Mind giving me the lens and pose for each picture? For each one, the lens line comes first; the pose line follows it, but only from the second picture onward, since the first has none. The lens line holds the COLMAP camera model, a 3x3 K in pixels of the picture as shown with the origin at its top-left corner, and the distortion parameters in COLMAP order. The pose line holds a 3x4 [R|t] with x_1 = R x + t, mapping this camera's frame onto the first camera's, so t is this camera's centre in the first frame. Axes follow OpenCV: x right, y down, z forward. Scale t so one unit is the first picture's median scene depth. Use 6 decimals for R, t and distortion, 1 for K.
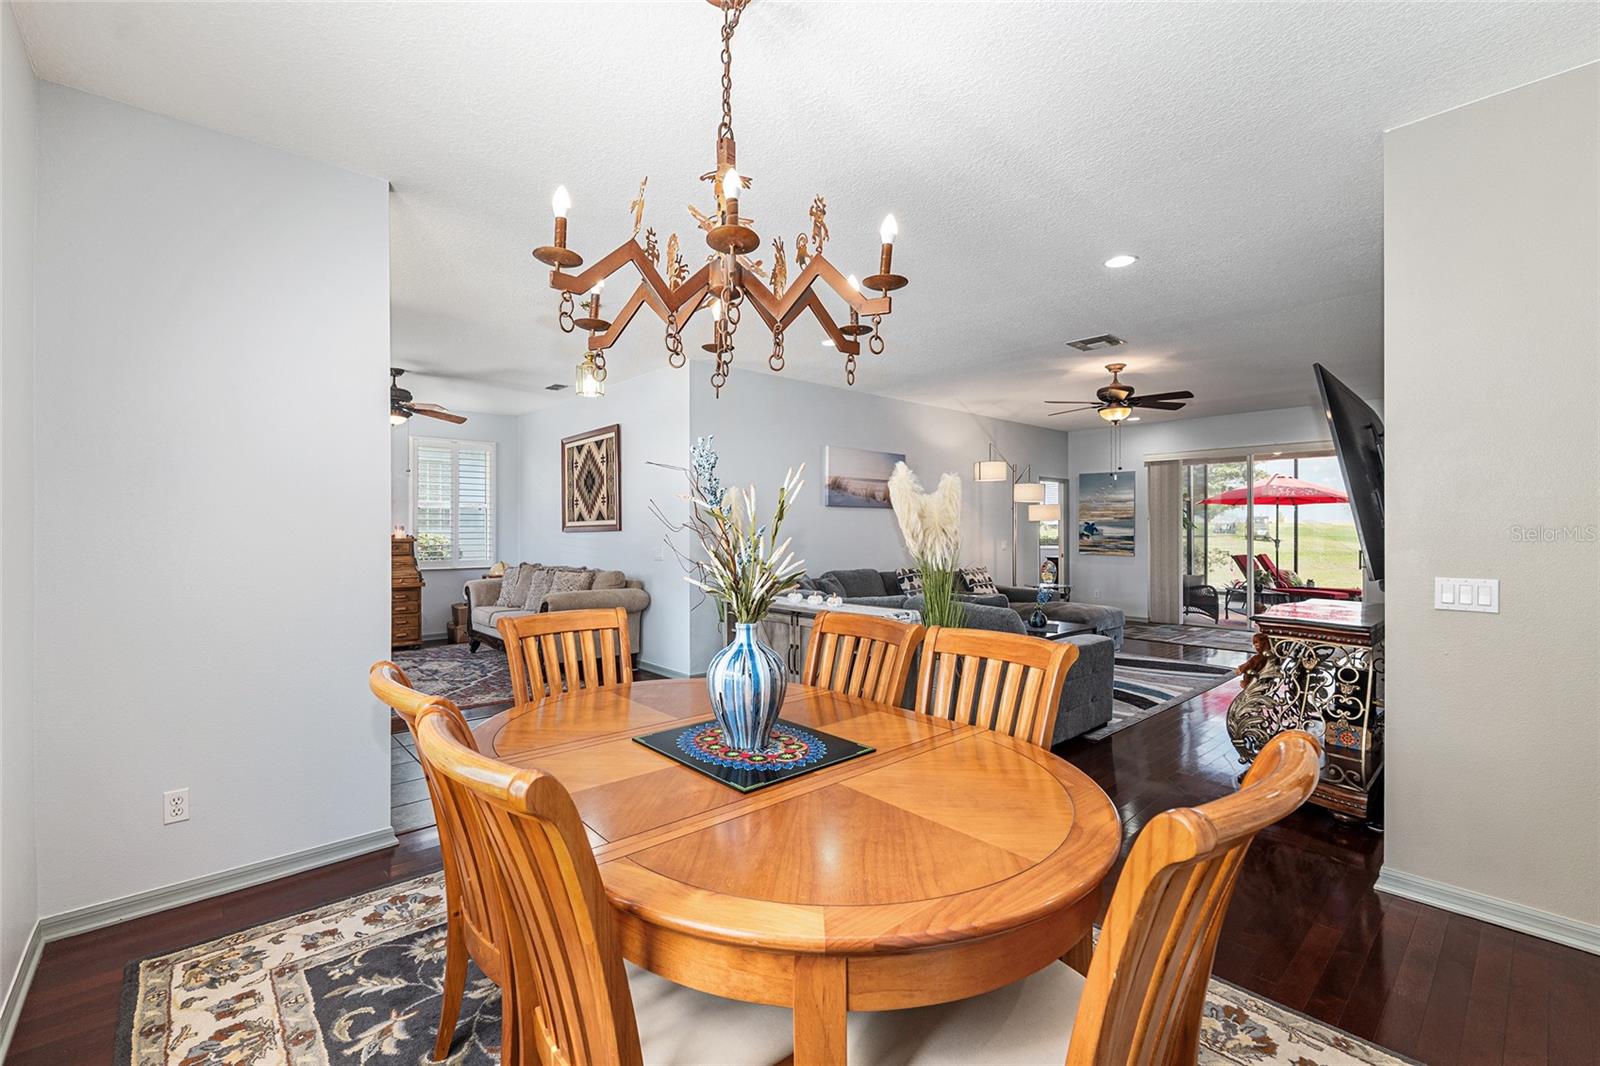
lens RADIAL K [[694.5, 0, 797.1], [0, 694.5, 537.3], [0, 0, 1]] dist [-0.004473, -0.000096]
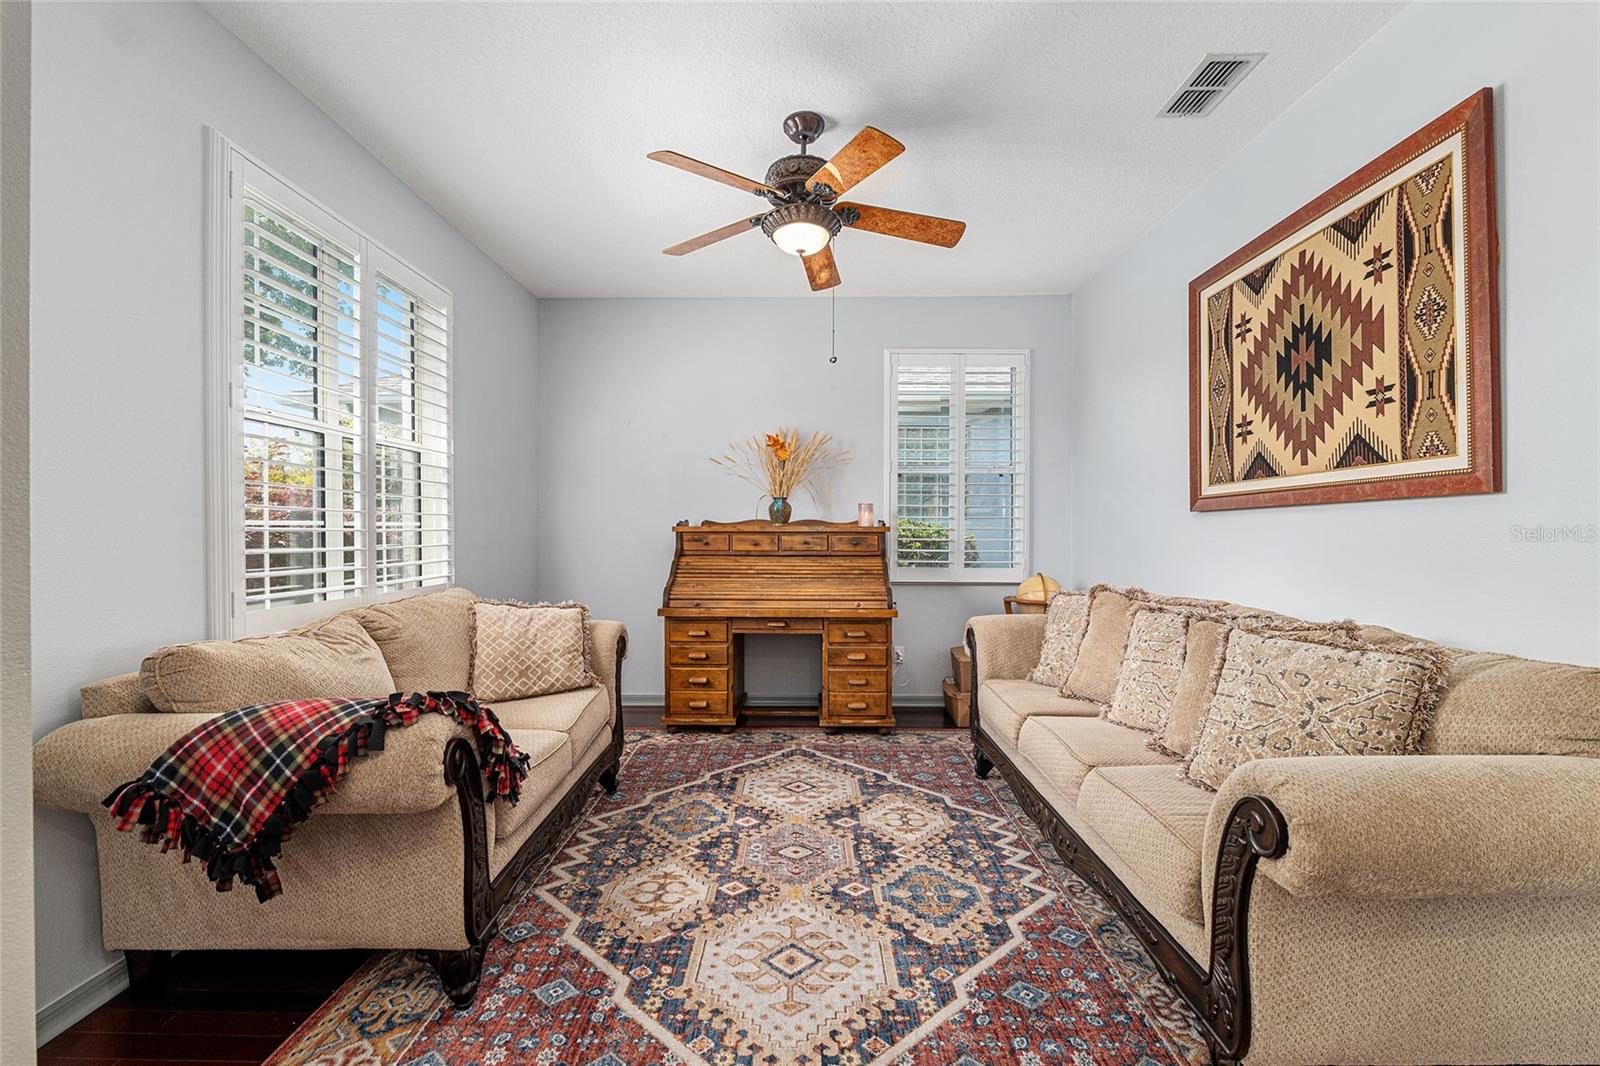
lens RADIAL K [[660.3, 0, 798.7], [0, 660.3, 537.1], [0, 0, 1]] dist [-0.002100, -0.000243]
pose [[0.739951, 0.009102, -0.672599, -0.305855], [-0.006059, 0.999958, 0.006867, 0.008453], [0.672633, -0.001006, 0.739975, 0.689519]]
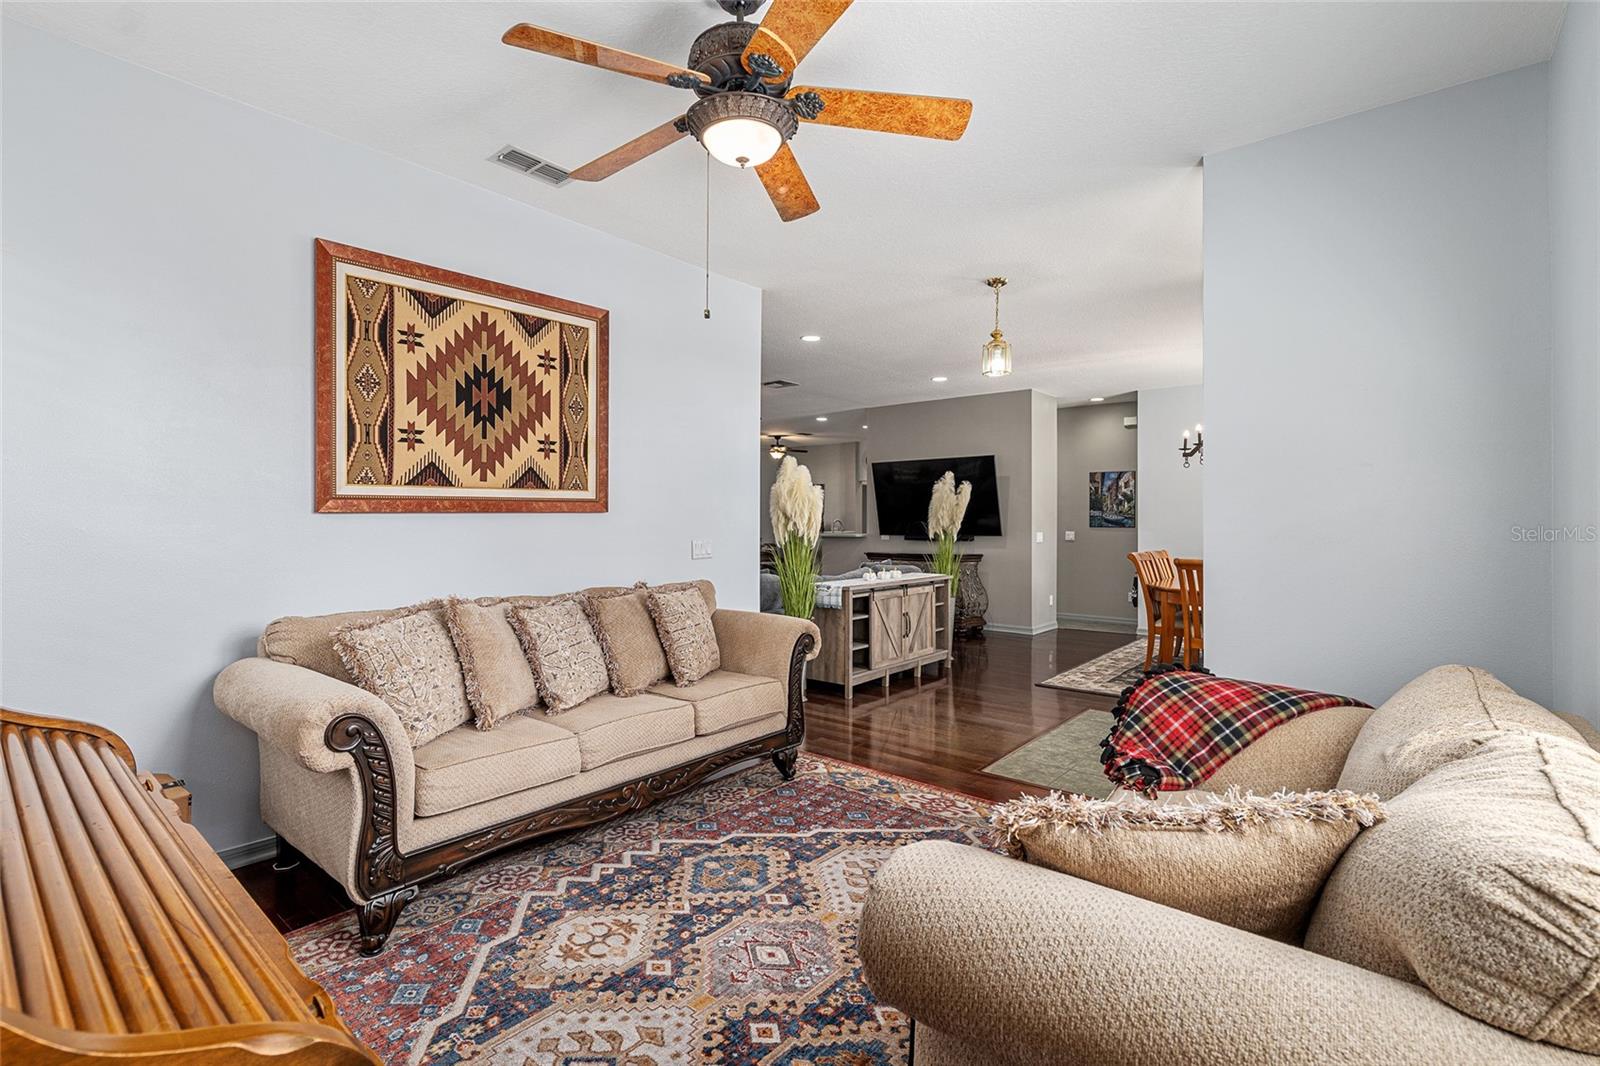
lens RADIAL K [[717.7, 0, 801.3], [0, 717.7, 522.7], [0, 0, 1]] dist [0.000542, -0.000509]
pose [[-0.138194, -0.002715, 0.990401, -0.890312], [0.004687, 0.999983, 0.003395, -0.002505], [-0.990394, 0.005112, -0.138179, 1.004955]]
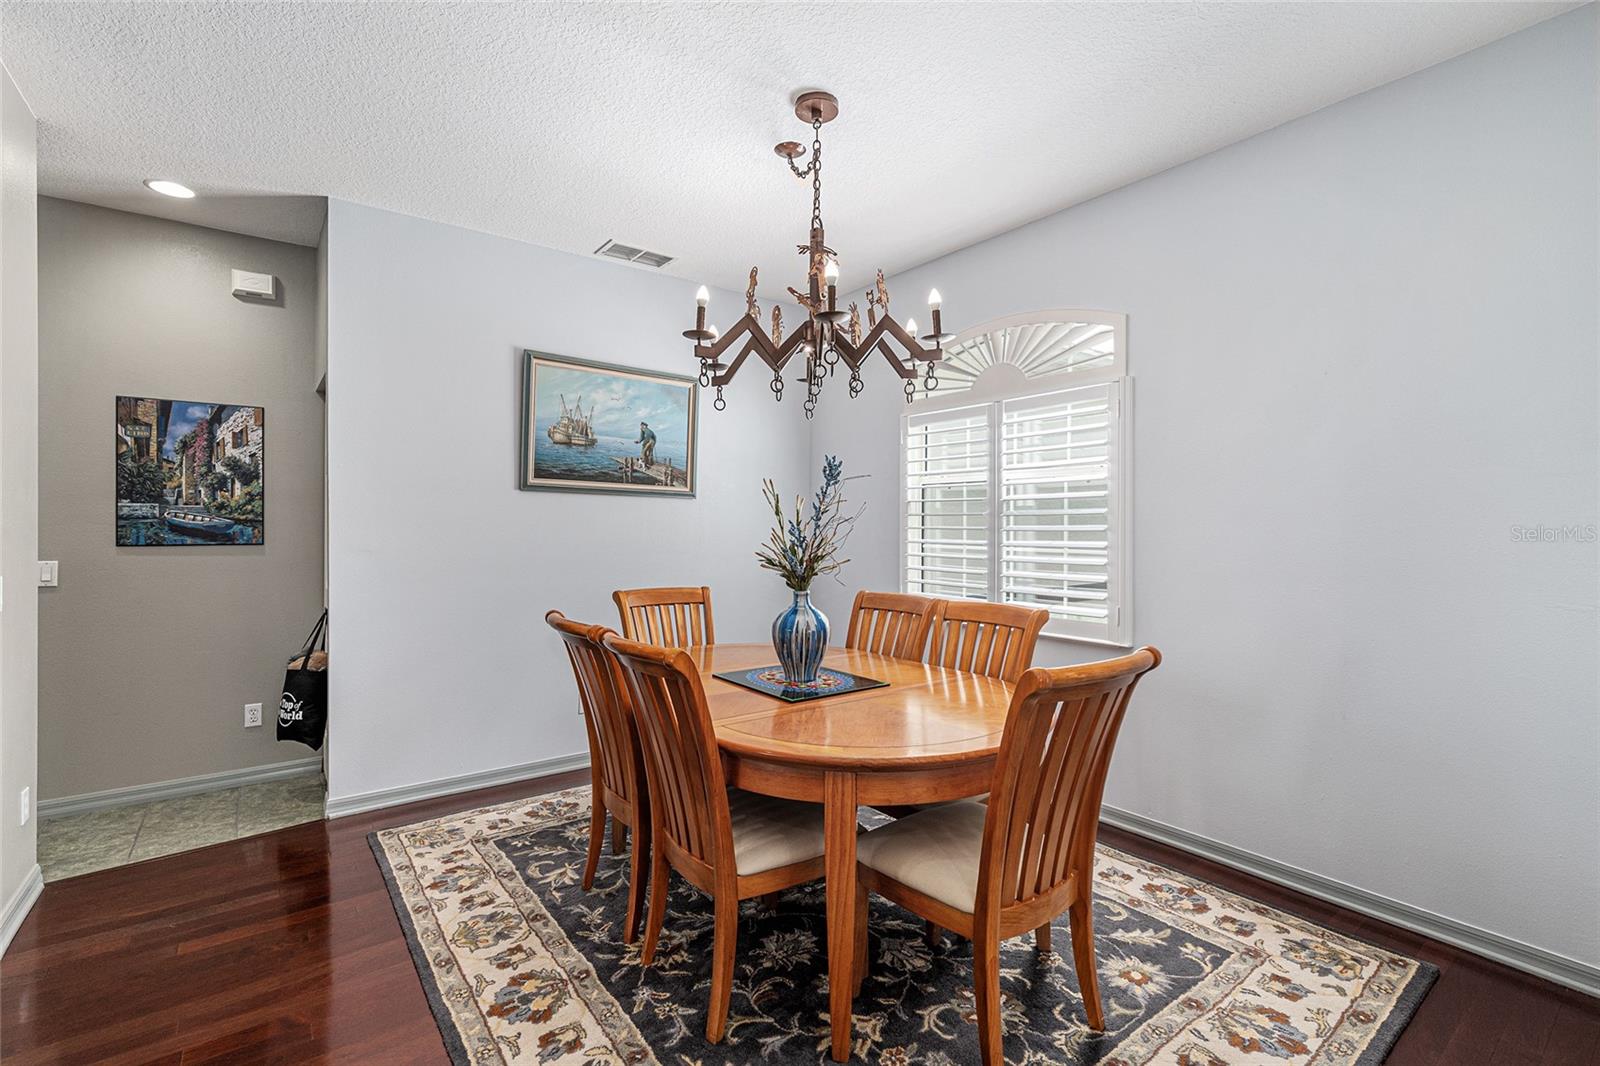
lens RADIAL K [[717.7, 0, 801.3], [0, 717.7, 522.7], [0, 0, 1]] dist [0.000542, -0.000509]
pose [[-0.996251, 0.001776, 0.086489, -0.056291], [0.002176, 0.999987, 0.004527, -0.004795], [-0.086480, 0.004698, -0.996242, 0.698920]]
